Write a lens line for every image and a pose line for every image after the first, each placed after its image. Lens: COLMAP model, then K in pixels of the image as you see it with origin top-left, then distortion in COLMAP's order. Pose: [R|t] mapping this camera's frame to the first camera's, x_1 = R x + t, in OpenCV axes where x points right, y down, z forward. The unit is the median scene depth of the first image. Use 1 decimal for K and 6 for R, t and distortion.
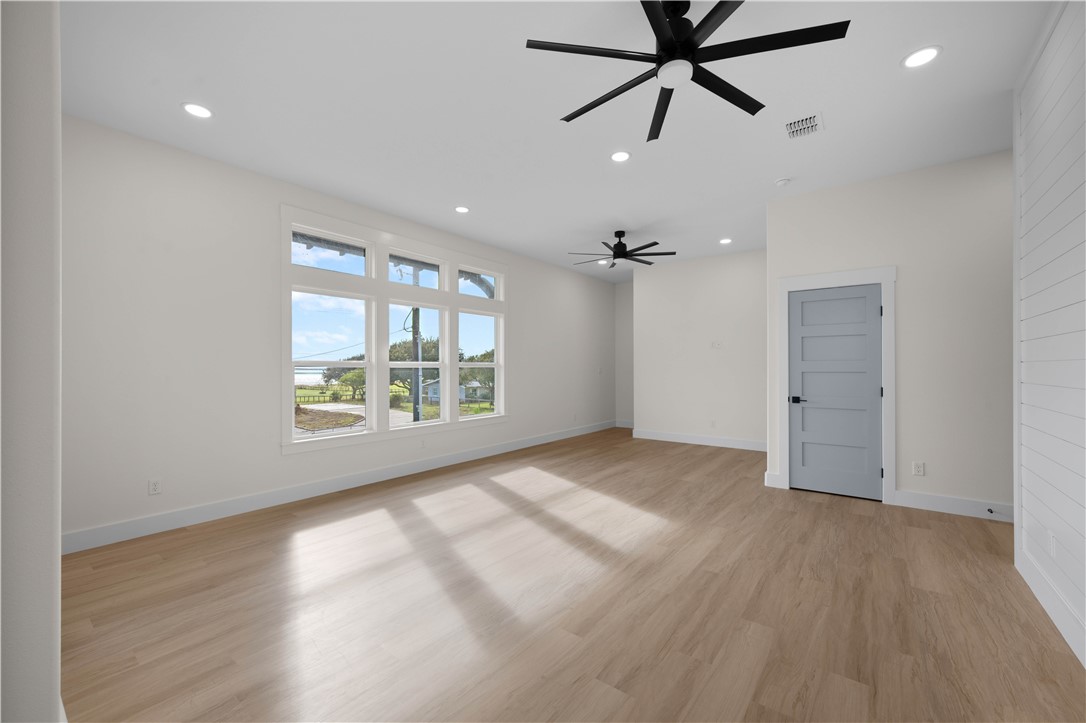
lens RADIAL K [[433.2, 0, 549.2], [0, 433.2, 366.3], [0, 0, 1]] dist [0.007434, 0.000041]
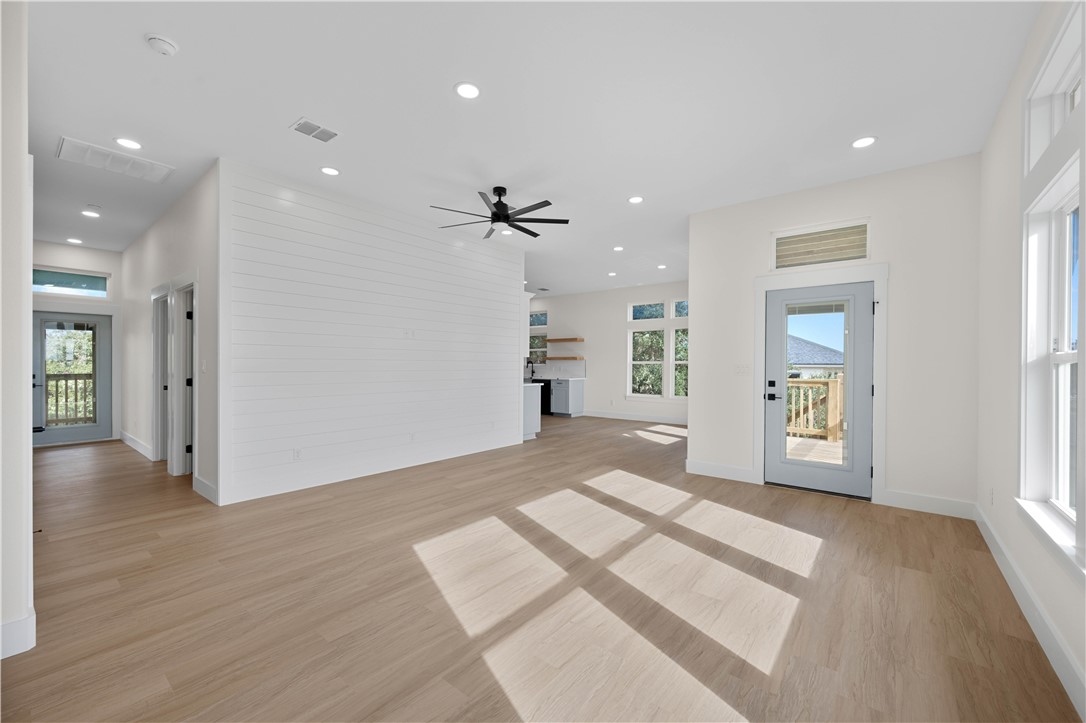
lens RADIAL K [[434.7, 0, 559.0], [0, 434.7, 372.2], [0, 0, 1]] dist [0.002697, 0.000272]
pose [[-0.999997, -0.002535, 0.000422, -0.002998], [-0.002528, 0.999852, 0.017003, 0.006122], [-0.000465, 0.017002, -0.999855, 1.889321]]
